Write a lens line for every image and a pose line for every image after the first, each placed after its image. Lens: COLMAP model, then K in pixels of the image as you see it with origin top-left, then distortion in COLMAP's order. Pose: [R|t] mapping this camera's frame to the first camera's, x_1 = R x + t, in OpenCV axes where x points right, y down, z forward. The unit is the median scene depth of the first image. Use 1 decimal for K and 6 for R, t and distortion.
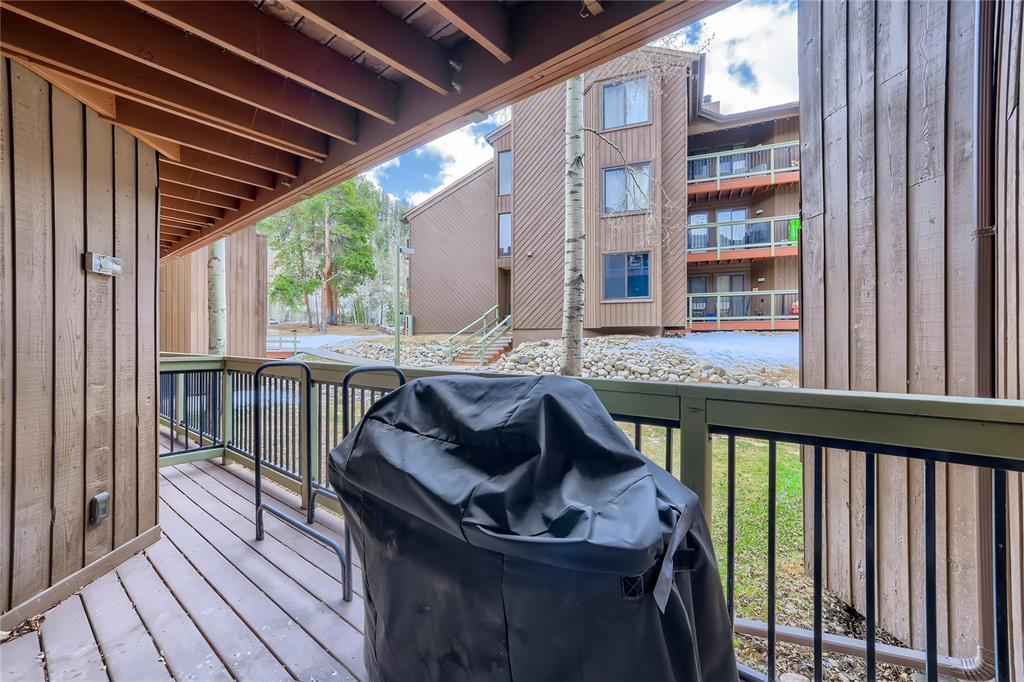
lens RADIAL K [[439.4, 0, 511.0], [0, 439.4, 345.3], [0, 0, 1]] dist [-0.028030, 0.018363]
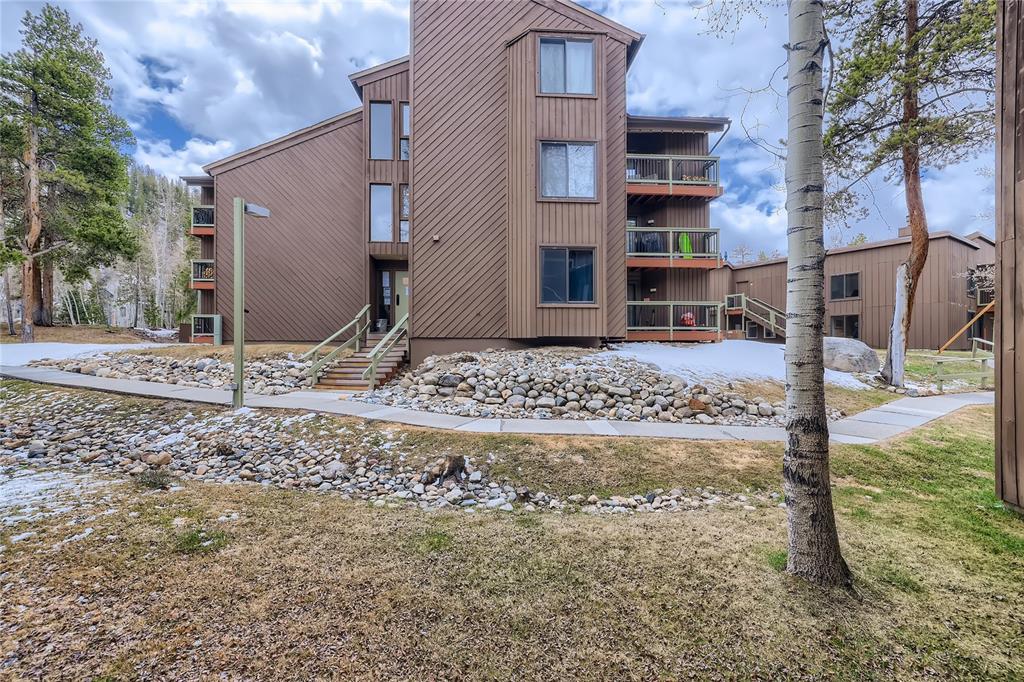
lens RADIAL K [[439.4, 0, 511.0], [0, 439.4, 345.3], [0, 0, 1]] dist [-0.028030, 0.018363]
pose [[0.894697, 0.002045, 0.446669, -0.176850], [0.004711, 0.999891, -0.014014, -0.013182], [-0.446649, 0.014643, 0.894589, 0.274122]]
